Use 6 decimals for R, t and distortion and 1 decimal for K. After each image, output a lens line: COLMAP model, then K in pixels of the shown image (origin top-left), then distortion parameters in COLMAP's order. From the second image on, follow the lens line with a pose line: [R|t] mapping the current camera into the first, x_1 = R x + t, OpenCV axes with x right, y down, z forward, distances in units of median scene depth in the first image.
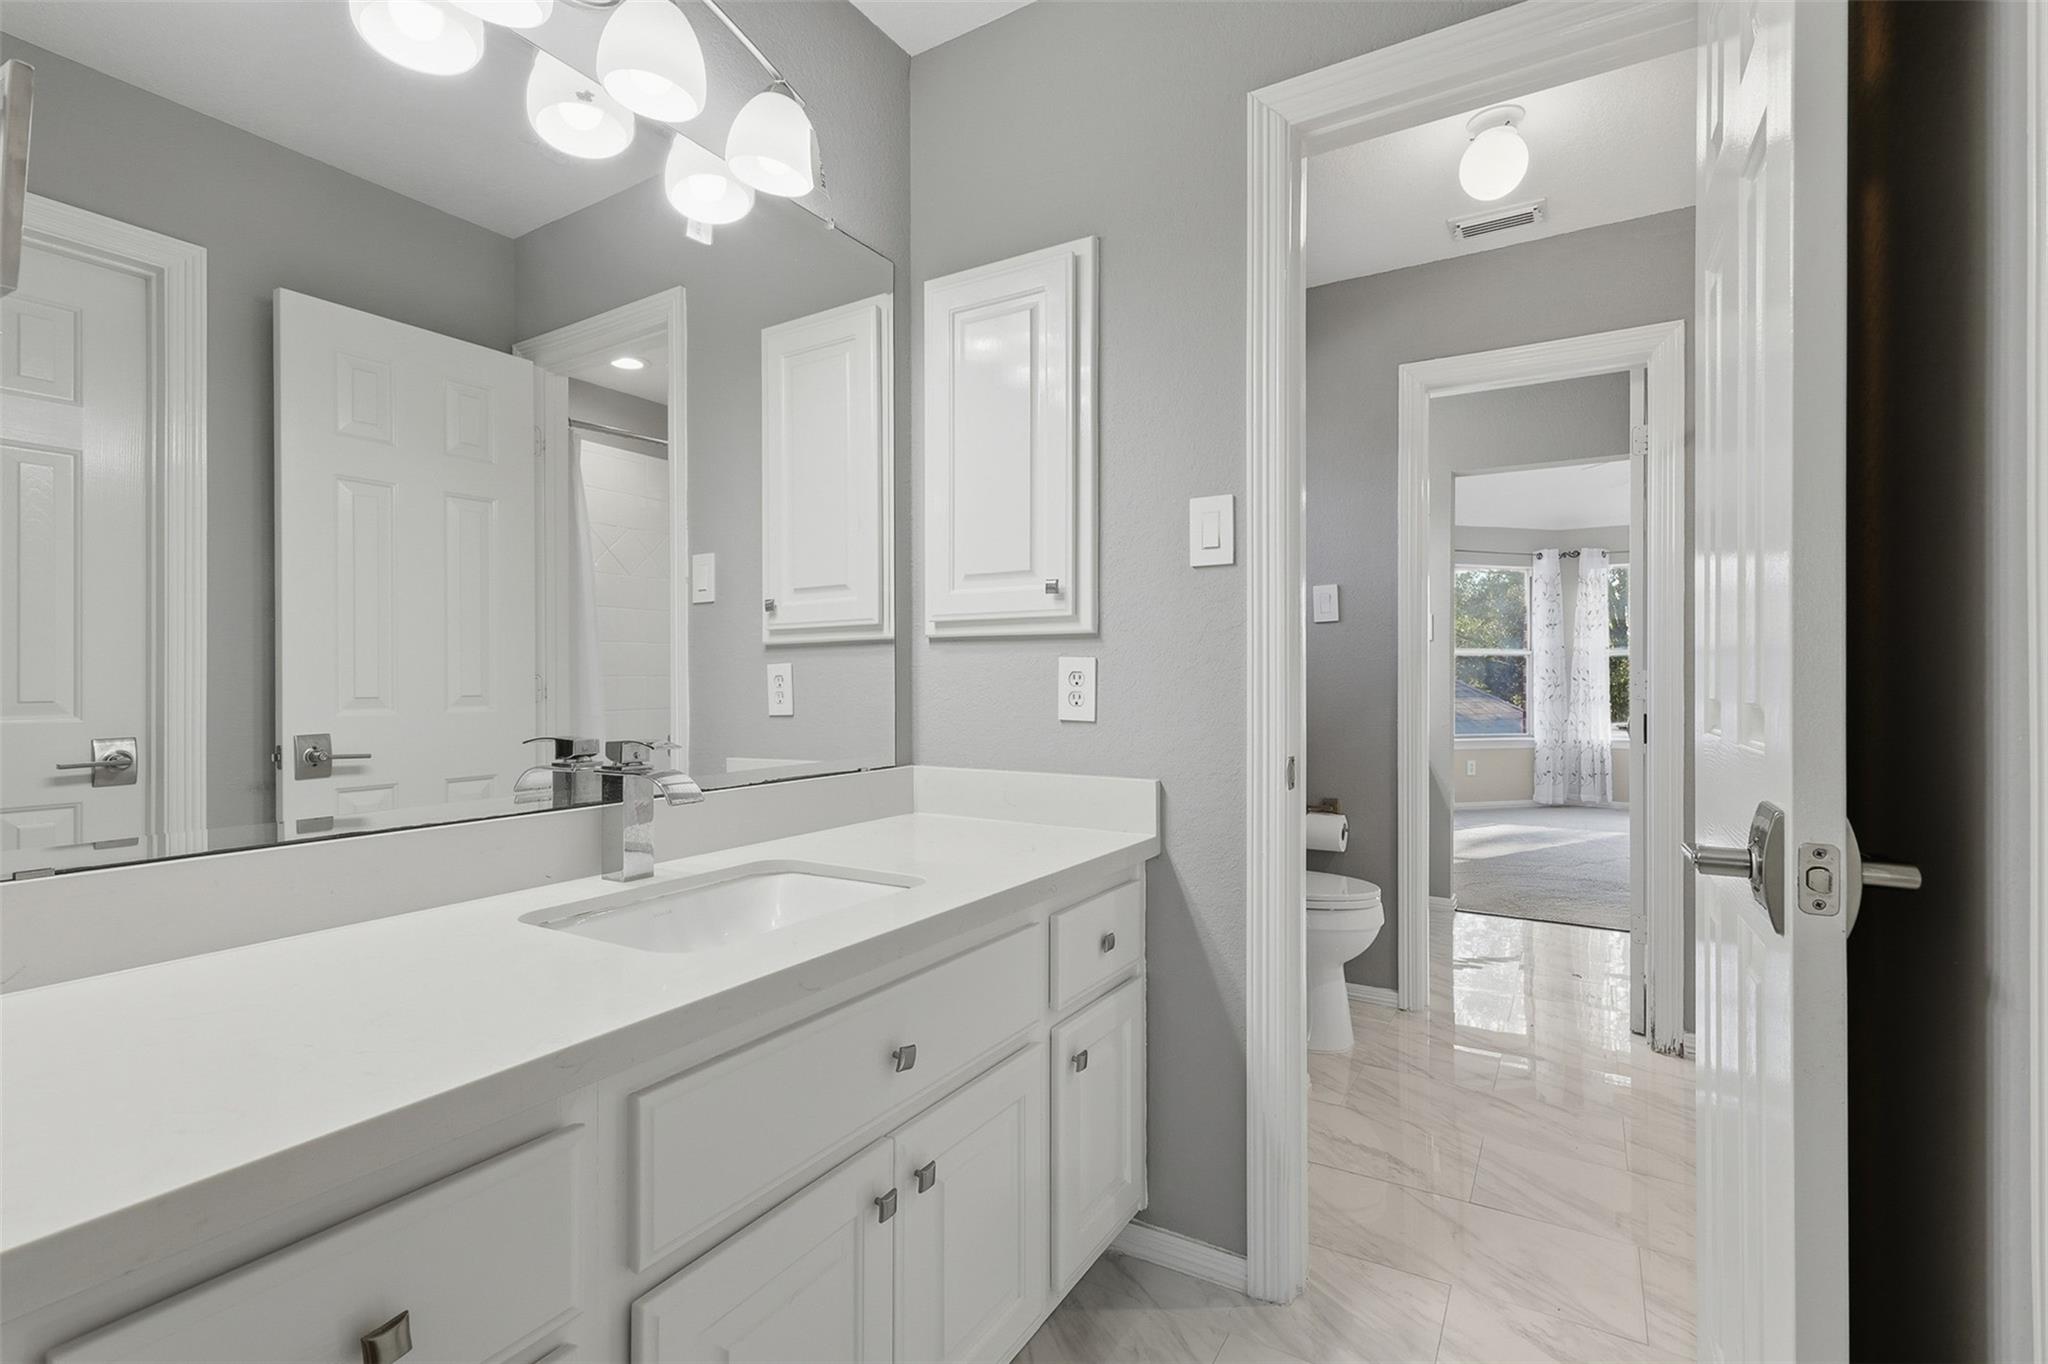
lens RADIAL K [[927.0, 0, 1057.3], [0, 927.0, 687.1], [0, 0, 1]] dist [0.003900, 0.000031]
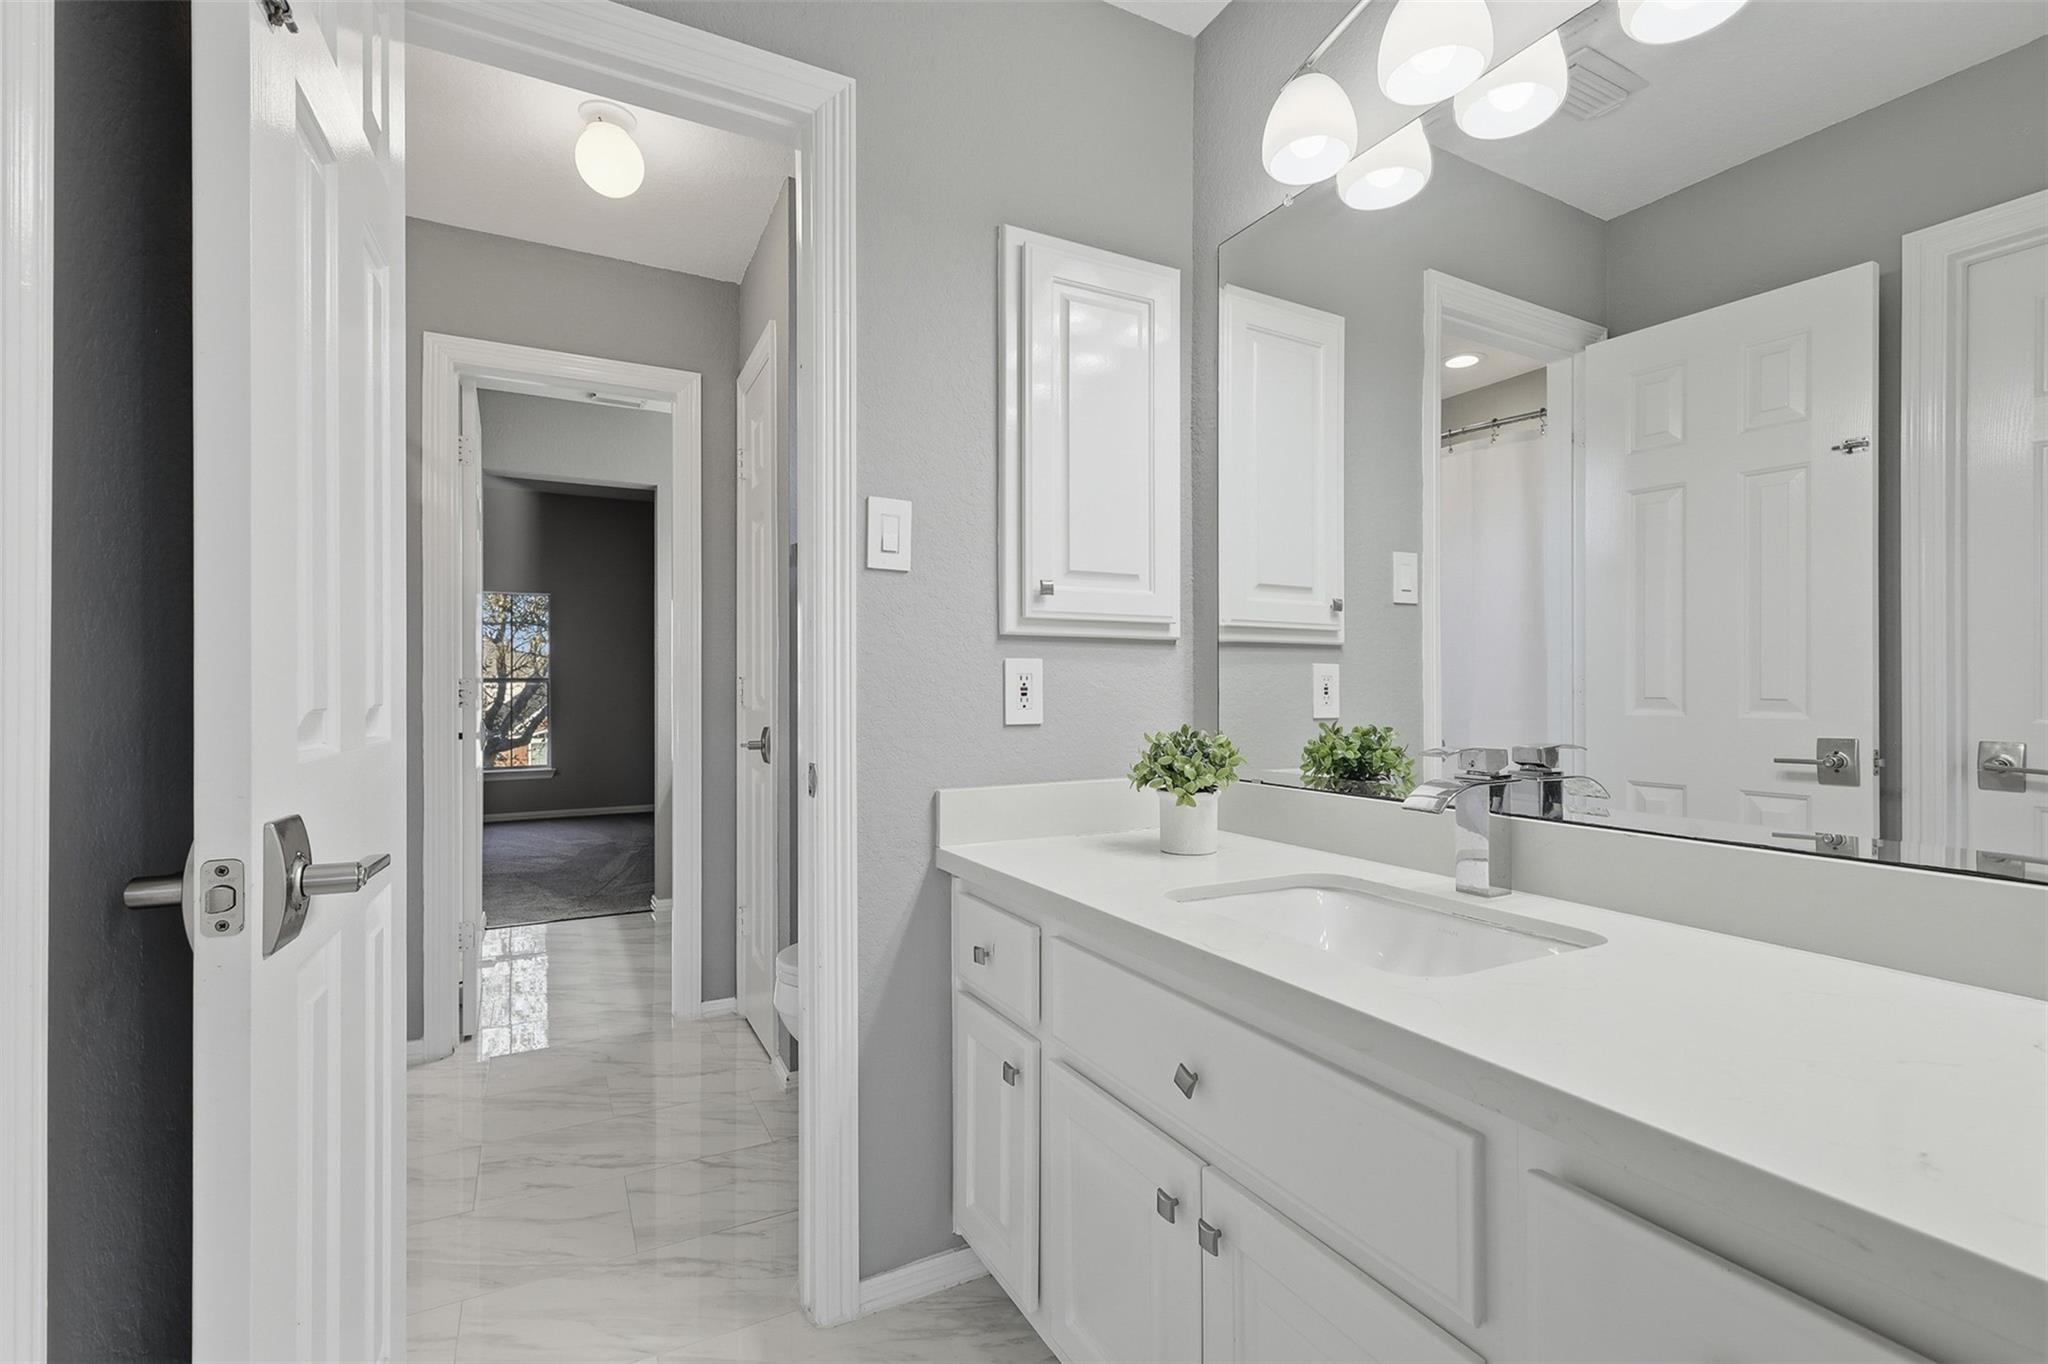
lens RADIAL K [[927.0, 0, 1057.3], [0, 927.0, 687.1], [0, 0, 1]] dist [0.003900, 0.000031]
pose [[0.509252, 0.004656, 0.860605, -1.043148], [-0.004788, 0.999985, -0.002577, 0.000232], [-0.860604, -0.002808, 0.509267, 0.611737]]
